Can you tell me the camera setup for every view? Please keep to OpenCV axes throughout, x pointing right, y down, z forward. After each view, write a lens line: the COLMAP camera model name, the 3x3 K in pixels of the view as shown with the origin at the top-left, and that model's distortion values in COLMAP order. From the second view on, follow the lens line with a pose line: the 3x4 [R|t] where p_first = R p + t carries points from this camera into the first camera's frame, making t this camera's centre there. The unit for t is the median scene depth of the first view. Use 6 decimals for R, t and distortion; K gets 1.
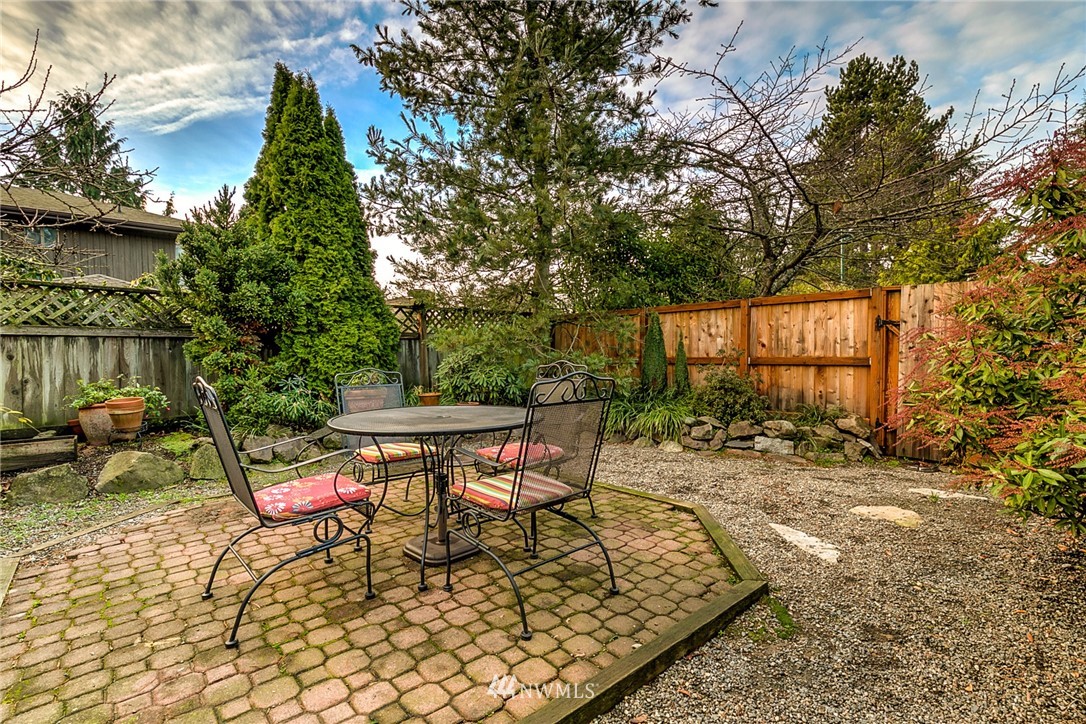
lens RADIAL K [[505.9, 0, 543.0], [0, 505.9, 362.0], [0, 0, 1]] dist [-0.000004, 0.000528]
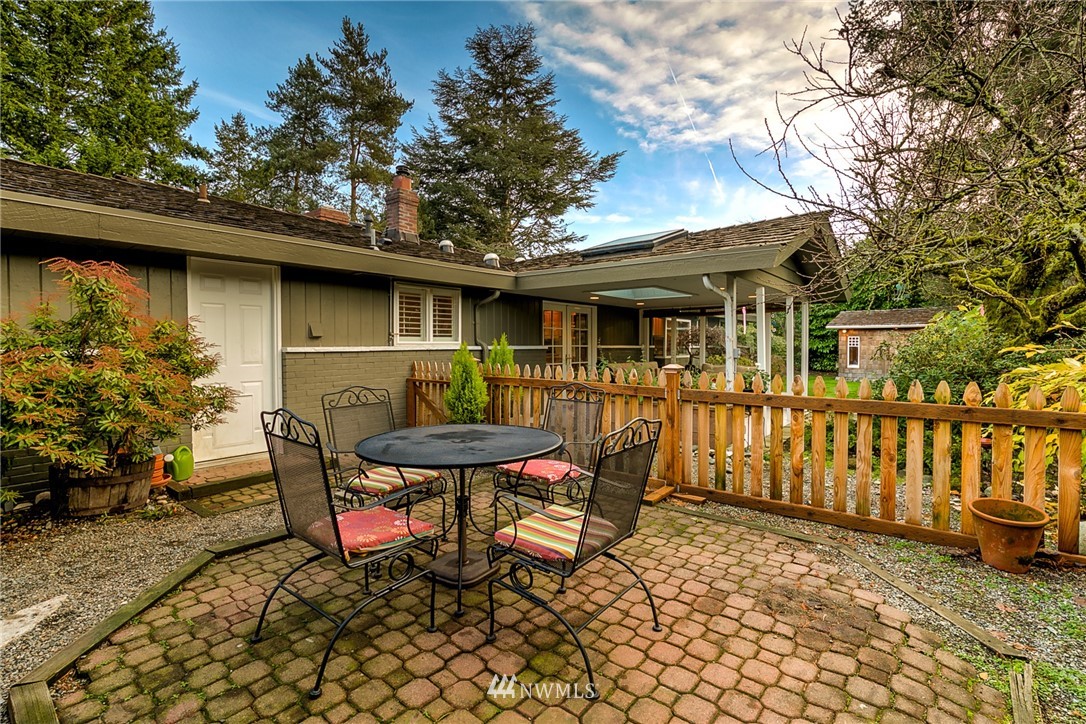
lens RADIAL K [[505.9, 0, 543.0], [0, 505.9, 362.0], [0, 0, 1]] dist [-0.000004, 0.000528]
pose [[-0.987270, 0.021798, -0.157554, -0.199498], [0.013619, 0.998512, 0.052808, -0.100747], [0.158471, 0.049990, -0.986097, 1.949027]]
